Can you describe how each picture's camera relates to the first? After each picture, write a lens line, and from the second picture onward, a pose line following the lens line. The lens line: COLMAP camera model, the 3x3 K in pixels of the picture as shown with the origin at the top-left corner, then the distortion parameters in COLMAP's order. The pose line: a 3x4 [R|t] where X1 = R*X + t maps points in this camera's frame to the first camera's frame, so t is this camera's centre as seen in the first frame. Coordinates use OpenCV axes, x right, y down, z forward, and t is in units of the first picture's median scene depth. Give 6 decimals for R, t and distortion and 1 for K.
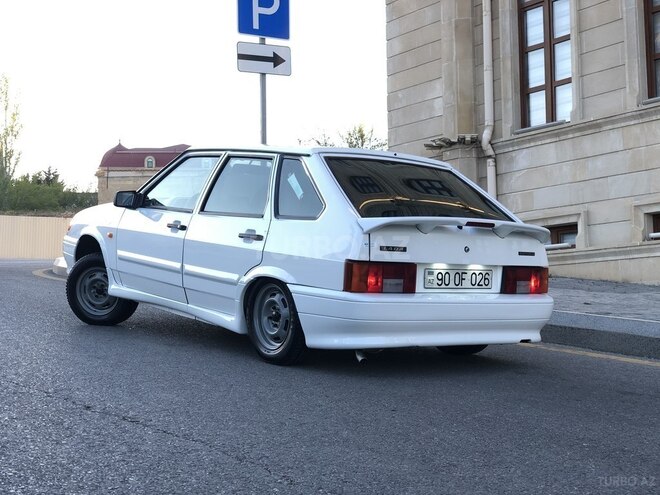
lens RADIAL K [[1085.0, 0, 330.0], [0, 1085.0, 247.5], [0, 0, 1]] dist [0.118059, 0.084148]
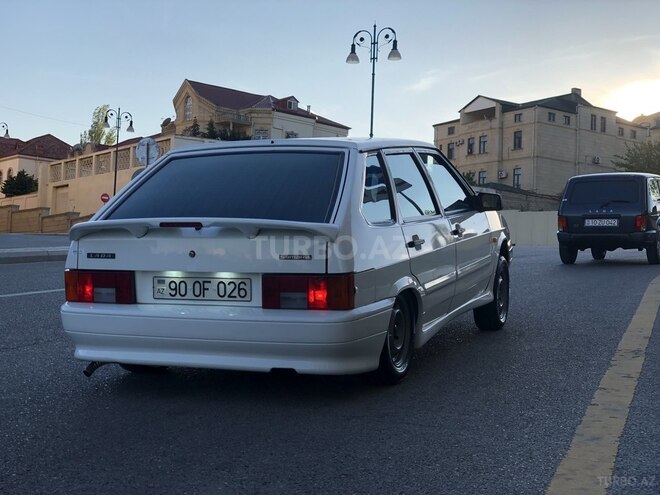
lens RADIAL K [[974.9, 0, 327.7], [0, 974.9, 268.6], [0, 0, 1]] dist [0.075727, -0.122113]
pose [[0.500410, -0.012926, -0.865692, 0.835296], [0.014288, 0.999876, -0.006670, 0.019702], [0.865671, -0.009031, 0.500533, 0.707836]]
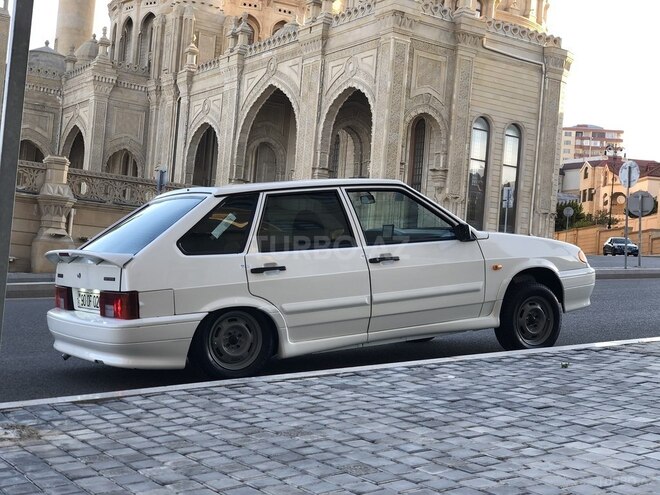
lens RADIAL K [[960.8, 0, 331.1], [0, 960.8, 301.1], [0, 0, 1]] dist [0.055519, 0.002137]
pose [[-0.097046, 0.003925, -0.995272, 1.141587], [-0.015266, 0.999869, 0.005432, 0.019620], [0.995163, 0.015720, -0.096973, 1.369948]]
